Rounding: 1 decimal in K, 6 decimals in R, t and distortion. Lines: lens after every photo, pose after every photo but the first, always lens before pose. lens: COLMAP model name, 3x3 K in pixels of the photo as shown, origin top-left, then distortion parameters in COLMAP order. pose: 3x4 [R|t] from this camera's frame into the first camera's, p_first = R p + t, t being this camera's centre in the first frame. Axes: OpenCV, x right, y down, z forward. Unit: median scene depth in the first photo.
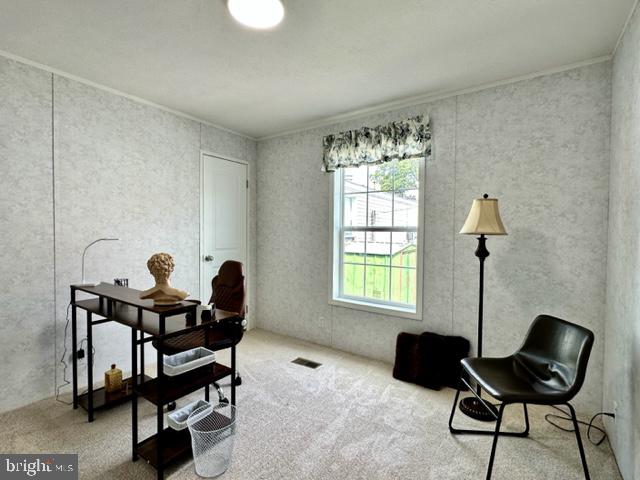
lens RADIAL K [[312.1, 0, 319.7], [0, 312.1, 239.5], [0, 0, 1]] dist [0.002698, 0.000267]
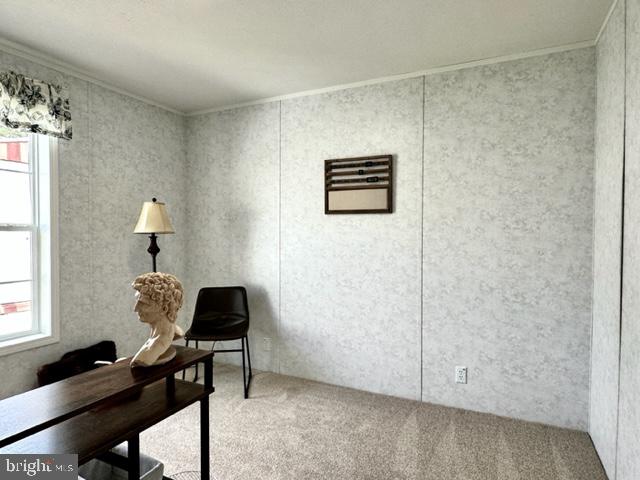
lens RADIAL K [[375.5, 0, 319.7], [0, 375.5, 239.1], [0, 0, 1]] dist [-0.000435, 0.000278]
pose [[-0.154265, -0.025667, 0.987696, -0.756733], [0.019757, 0.999383, 0.029056, -0.018829], [-0.987832, 0.023996, -0.153662, 0.507652]]
